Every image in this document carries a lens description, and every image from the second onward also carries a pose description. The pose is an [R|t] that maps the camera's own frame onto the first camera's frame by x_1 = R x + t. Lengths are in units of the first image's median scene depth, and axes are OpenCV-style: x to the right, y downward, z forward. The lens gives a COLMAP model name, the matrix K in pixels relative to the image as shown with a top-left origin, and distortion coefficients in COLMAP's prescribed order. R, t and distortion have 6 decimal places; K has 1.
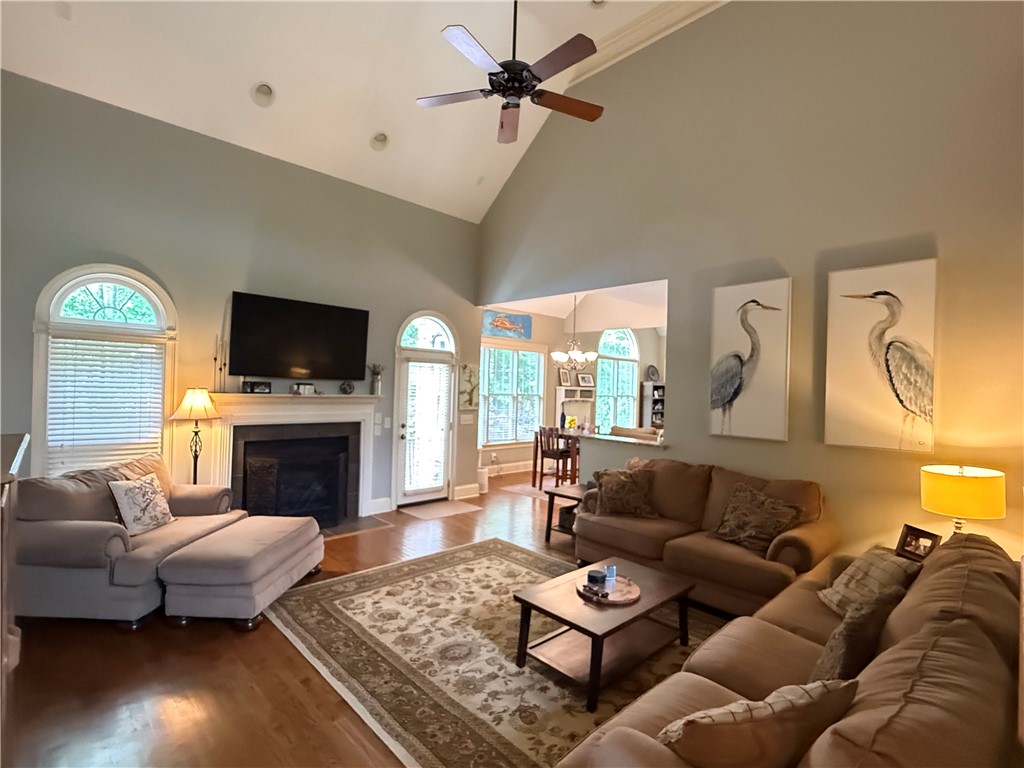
lens RADIAL K [[490.3, 0, 512.0], [0, 490.3, 384.0], [0, 0, 1]] dist [0.001373, 0.000017]
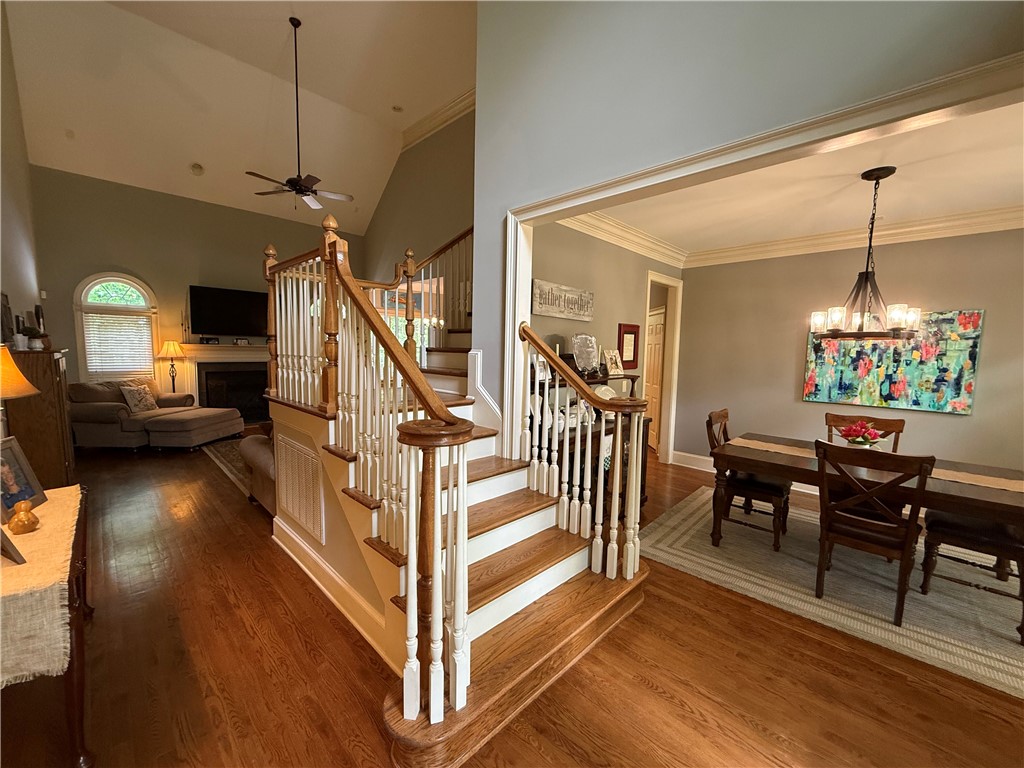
lens RADIAL K [[409.6, 0, 512.0], [0, 409.6, 384.0], [0, 0, 1]] dist [-0.000185, 0.000022]
pose [[0.999701, -0.011383, 0.021621, 0.582084], [0.009311, 0.995561, 0.093655, 0.037293], [-0.022591, -0.093426, 0.995370, -0.547200]]
